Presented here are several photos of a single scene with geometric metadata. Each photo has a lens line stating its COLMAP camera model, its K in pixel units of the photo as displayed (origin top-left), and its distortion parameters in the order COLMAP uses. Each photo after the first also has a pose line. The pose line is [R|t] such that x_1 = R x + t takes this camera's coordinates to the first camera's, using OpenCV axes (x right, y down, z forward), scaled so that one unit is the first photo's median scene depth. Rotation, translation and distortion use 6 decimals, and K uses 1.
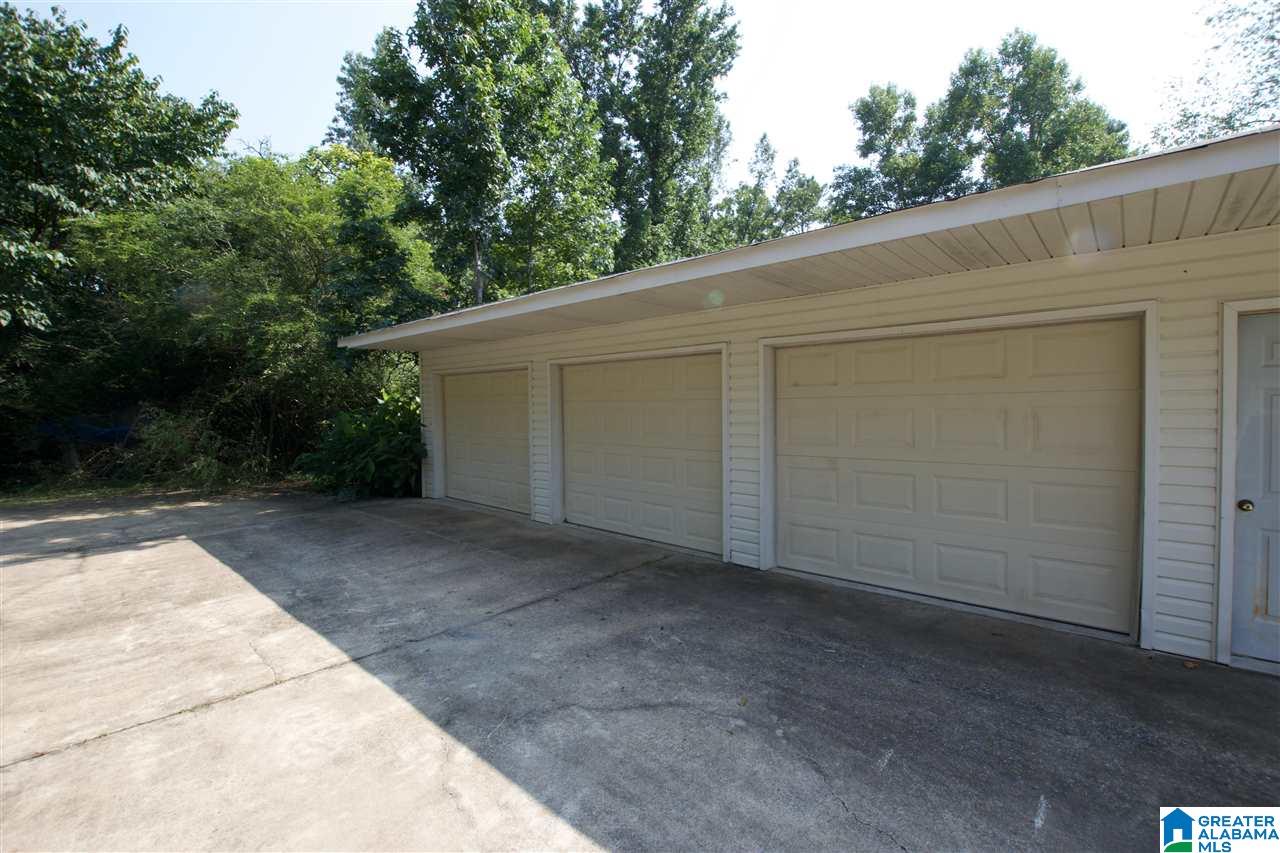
lens RADIAL K [[559.6, 0, 642.9], [0, 559.6, 426.7], [0, 0, 1]] dist [-0.028985, 0.001445]
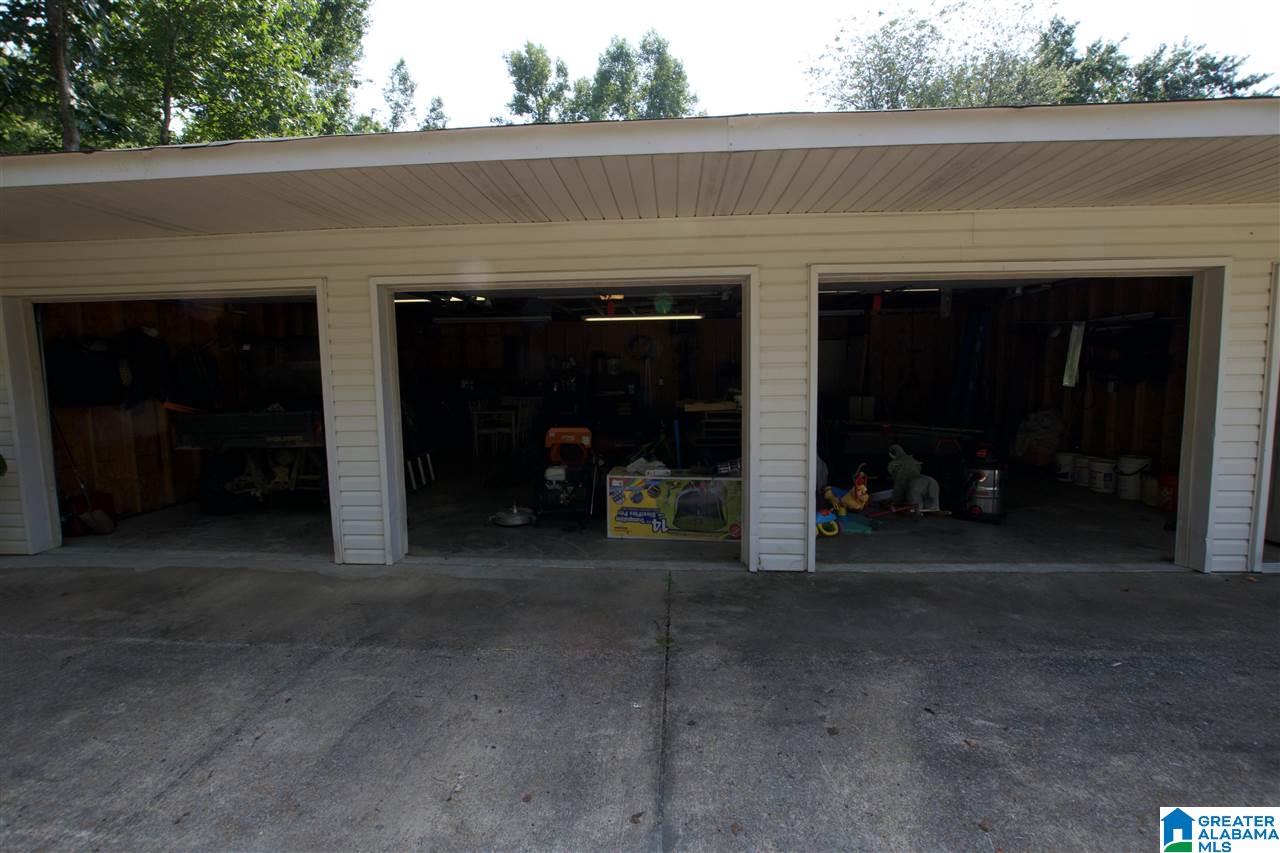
lens RADIAL K [[559.6, 0, 642.4], [0, 559.6, 423.2], [0, 0, 1]] dist [-0.028985, 0.001445]
pose [[0.787314, -0.060635, 0.613563, -0.414703], [0.027278, 0.997604, 0.063585, -0.001623], [-0.615948, -0.033325, 0.787081, 0.532168]]
